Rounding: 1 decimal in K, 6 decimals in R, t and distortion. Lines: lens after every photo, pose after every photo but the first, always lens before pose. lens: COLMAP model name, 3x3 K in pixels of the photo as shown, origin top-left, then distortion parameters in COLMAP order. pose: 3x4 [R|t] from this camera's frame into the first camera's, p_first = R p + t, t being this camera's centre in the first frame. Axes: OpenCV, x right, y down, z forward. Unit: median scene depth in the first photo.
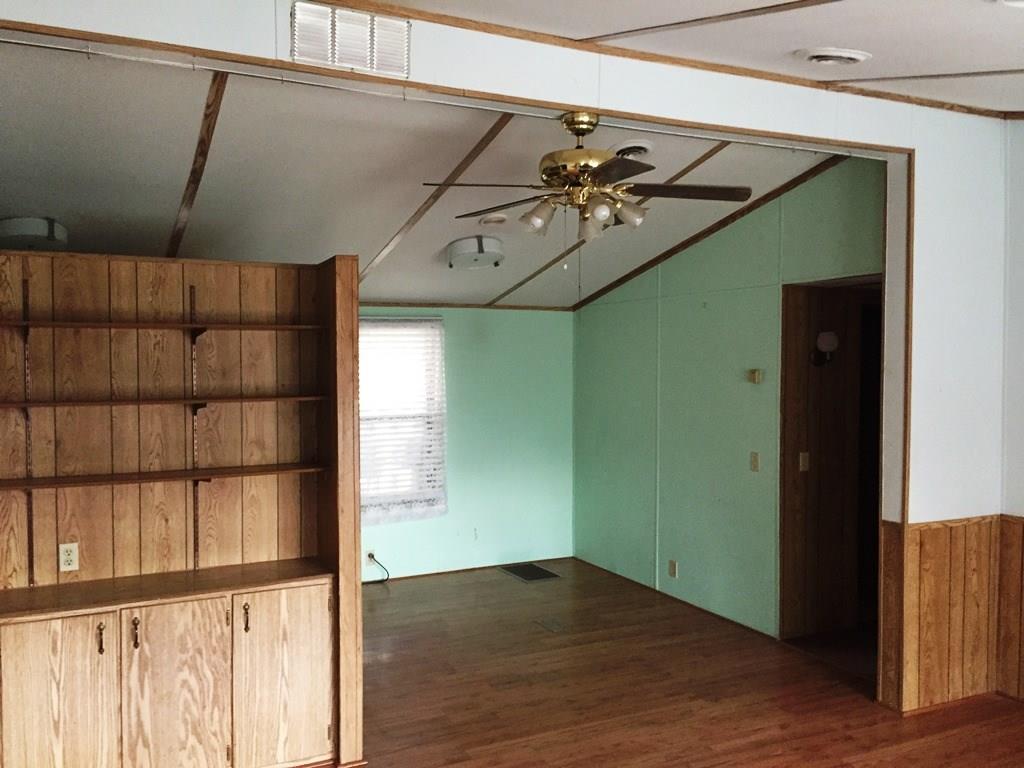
lens RADIAL K [[873.2, 0, 515.8], [0, 873.2, 387.8], [0, 0, 1]] dist [0.086567, -0.112381]
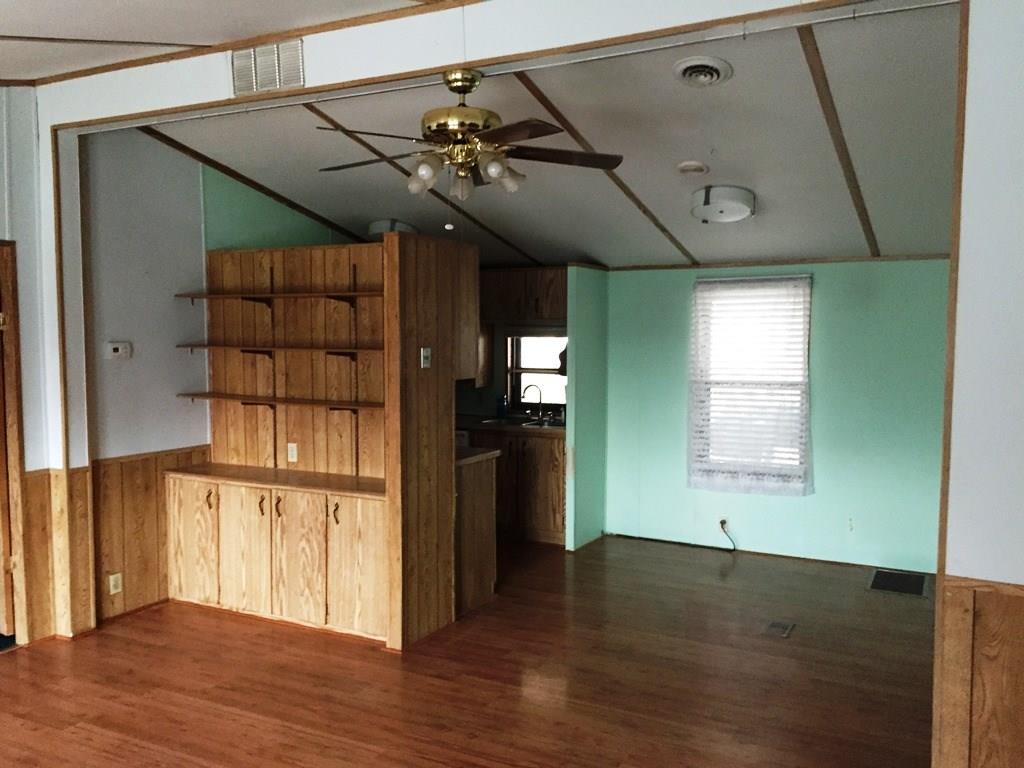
lens RADIAL K [[873.2, 0, 515.8], [0, 873.2, 387.8], [0, 0, 1]] dist [0.086567, -0.112381]
pose [[0.585262, 0.059380, -0.808667, 0.897090], [-0.030556, 0.998222, 0.051184, -0.004518], [0.810268, -0.005247, 0.586036, 0.437387]]
